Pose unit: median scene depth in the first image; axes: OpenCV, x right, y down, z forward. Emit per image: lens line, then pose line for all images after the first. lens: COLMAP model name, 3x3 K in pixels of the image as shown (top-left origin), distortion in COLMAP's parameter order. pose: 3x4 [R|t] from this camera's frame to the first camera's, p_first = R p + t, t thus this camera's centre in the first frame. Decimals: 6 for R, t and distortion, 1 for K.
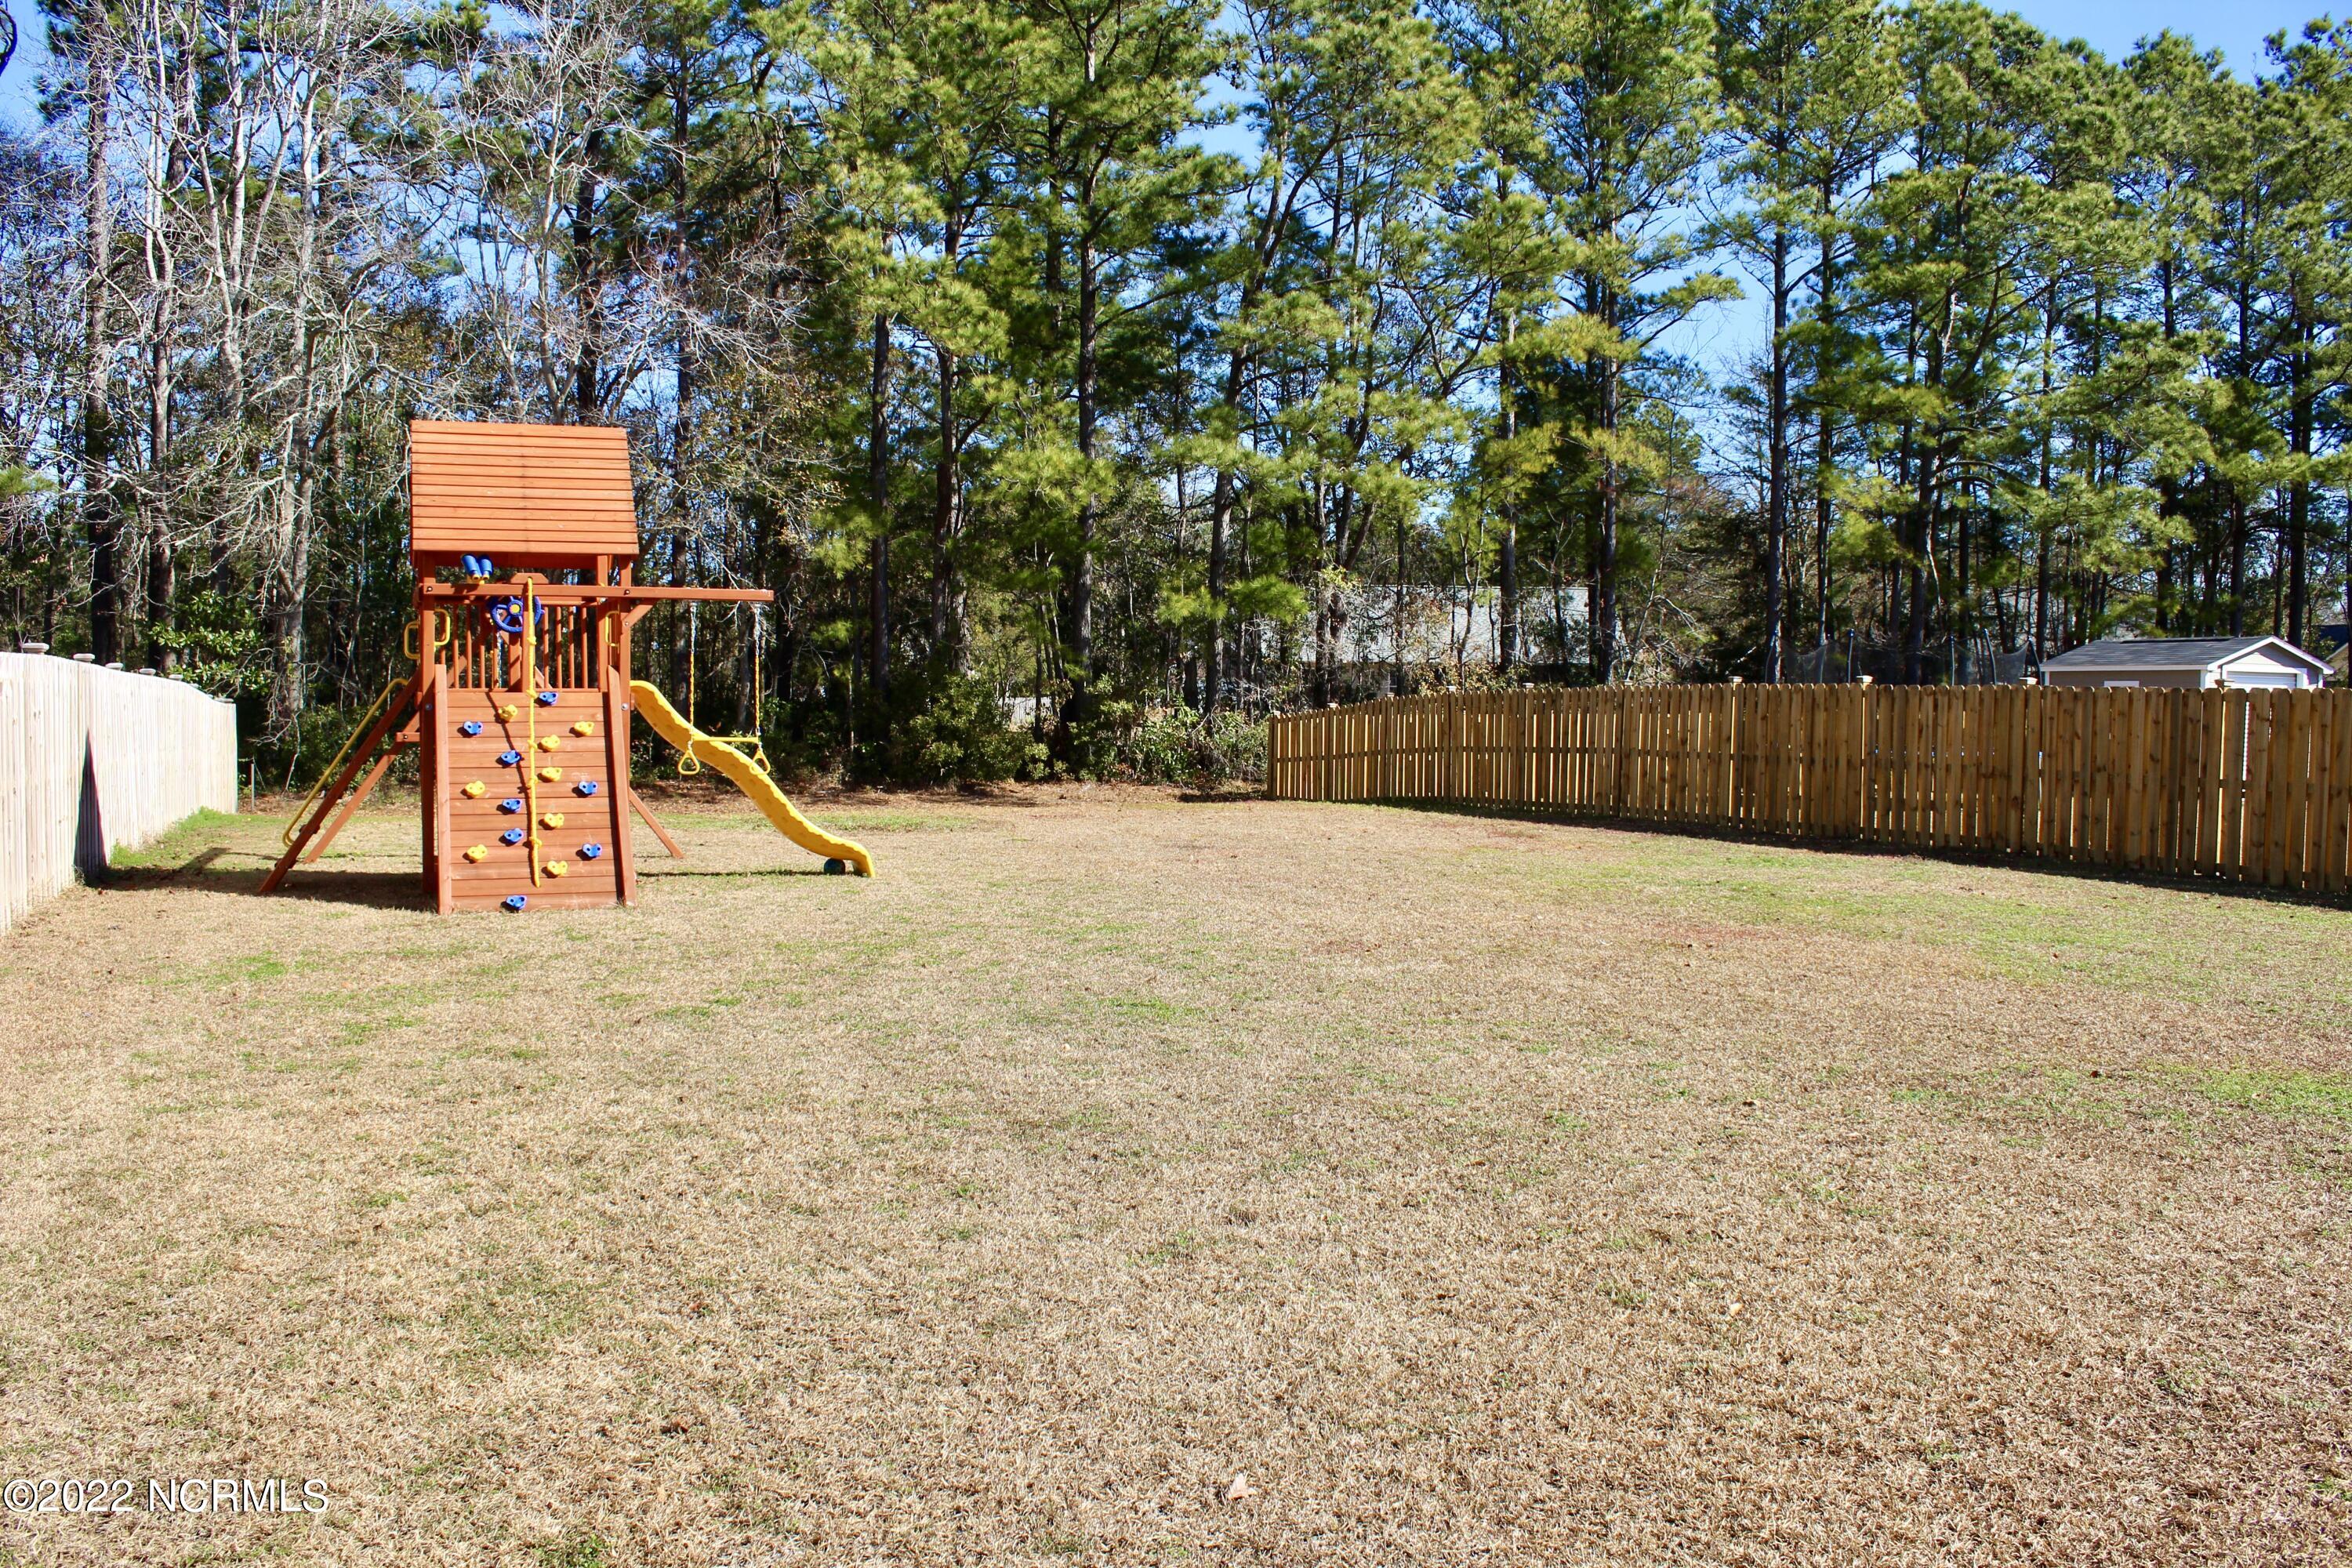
lens RADIAL K [[1948.9, 0, 1176.0], [0, 1948.9, 784.0], [0, 0, 1]] dist [-0.170567, 0.156035]
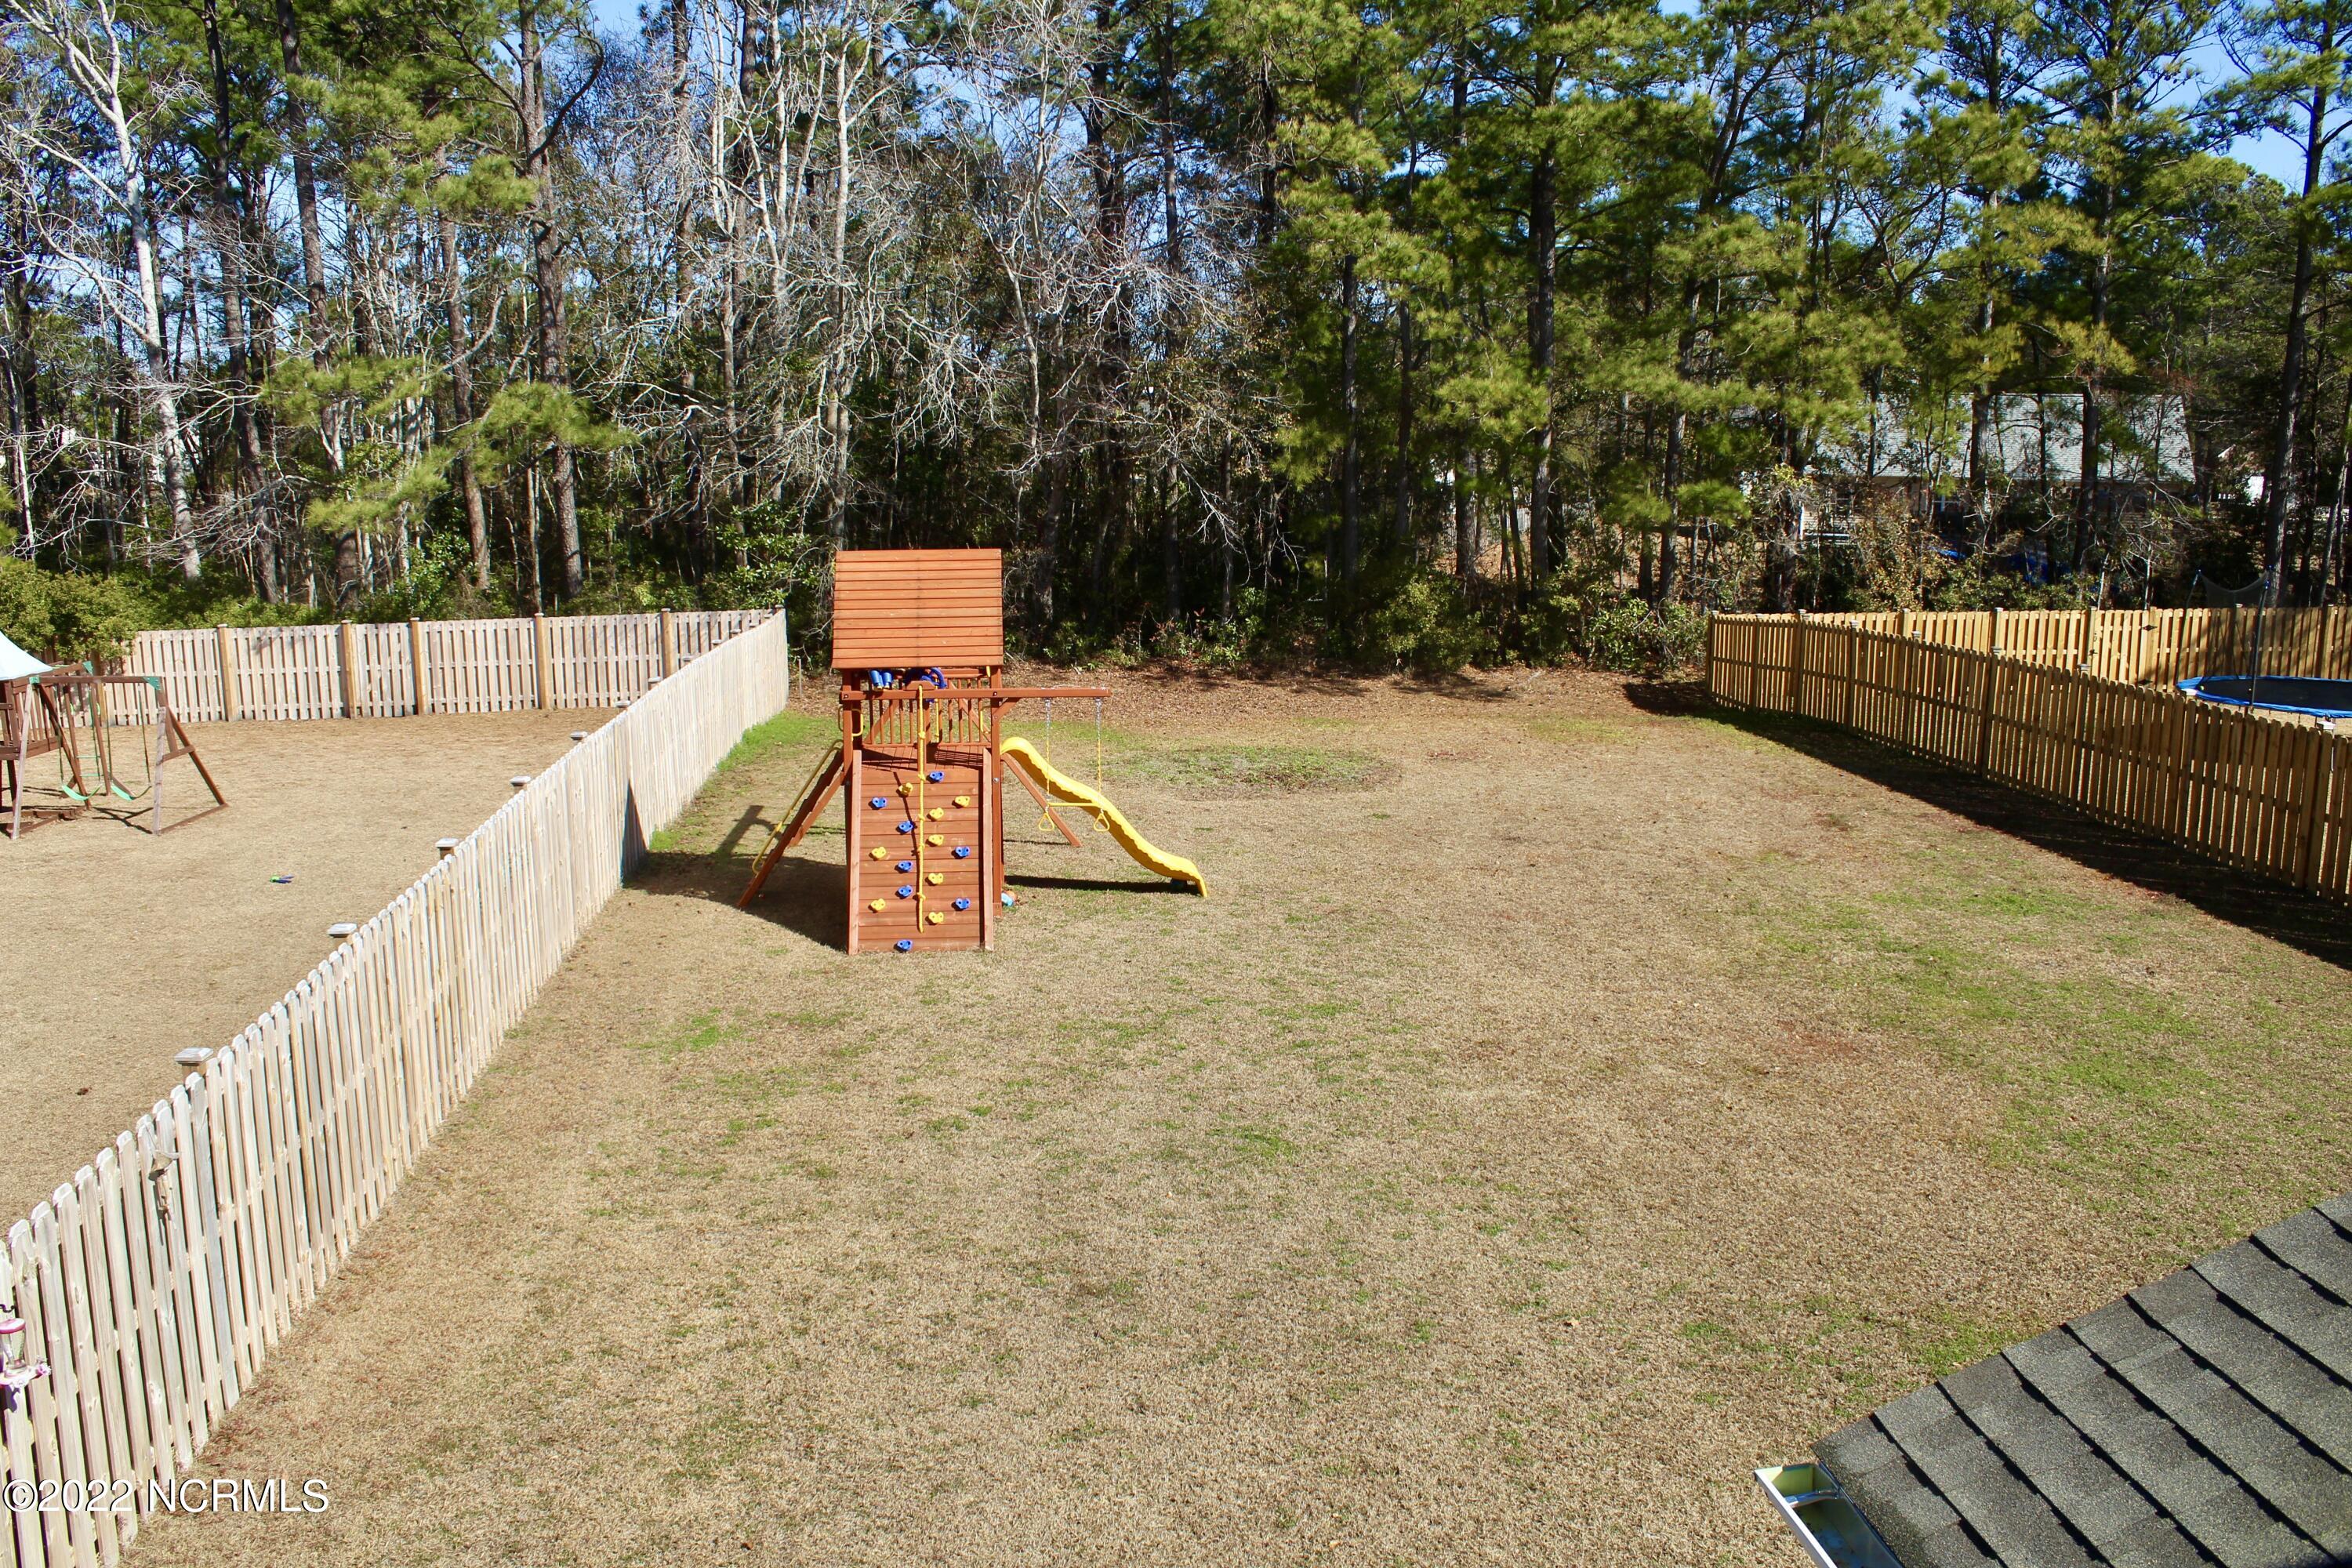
lens RADIAL K [[1948.9, 0, 1176.0], [0, 1948.9, 784.0], [0, 0, 1]] dist [-0.170567, 0.156035]
pose [[0.955326, 0.045168, -0.292081, 0.214555], [-0.005850, 0.990949, 0.134108, -0.218761], [0.295495, -0.126408, 0.946944, -0.204206]]
